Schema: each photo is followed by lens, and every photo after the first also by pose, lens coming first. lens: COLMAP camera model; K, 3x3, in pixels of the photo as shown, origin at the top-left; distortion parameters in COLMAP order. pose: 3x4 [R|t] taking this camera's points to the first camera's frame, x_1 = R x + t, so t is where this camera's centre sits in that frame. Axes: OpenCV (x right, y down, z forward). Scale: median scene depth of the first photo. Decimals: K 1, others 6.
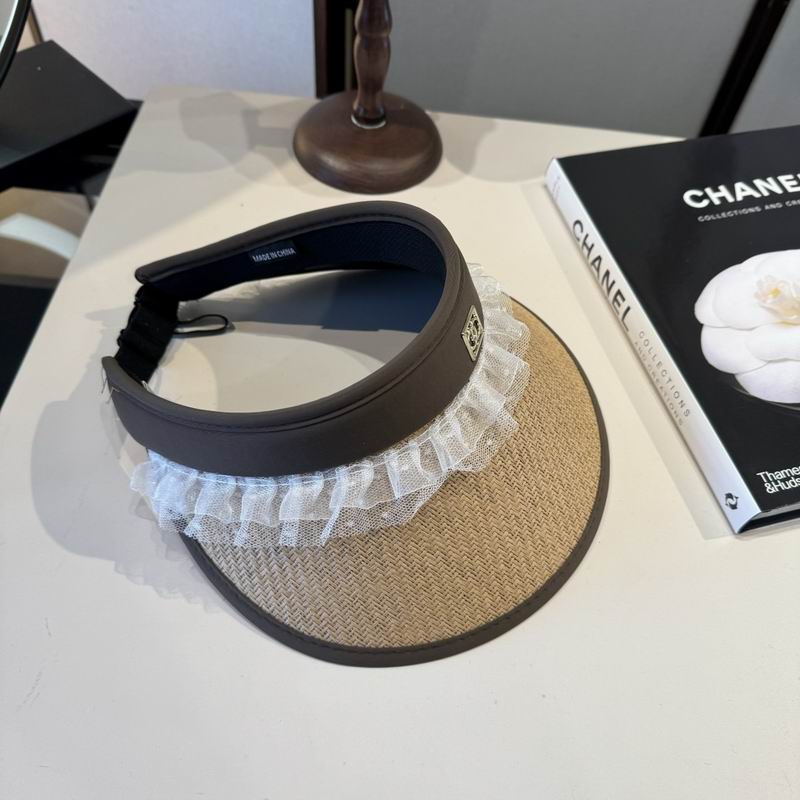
lens RADIAL K [[804.9, 0, 400.0], [0, 804.9, 400.0], [0, 0, 1]] dist [-0.022814, -0.007011]
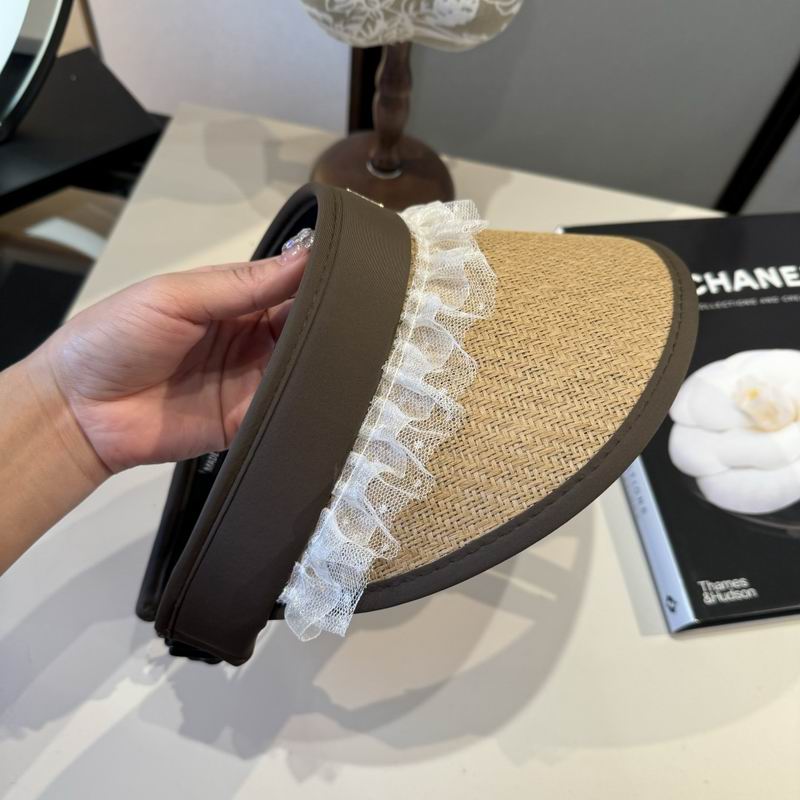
lens RADIAL K [[810.4, 0, 395.6], [0, 810.4, 403.2], [0, 0, 1]] dist [-0.011549, -0.030905]
pose [[0.993182, 0.110825, -0.036168, 0.049397], [-0.107926, 0.991393, 0.074110, -0.140104], [0.044070, -0.069701, 0.996594, -0.048539]]
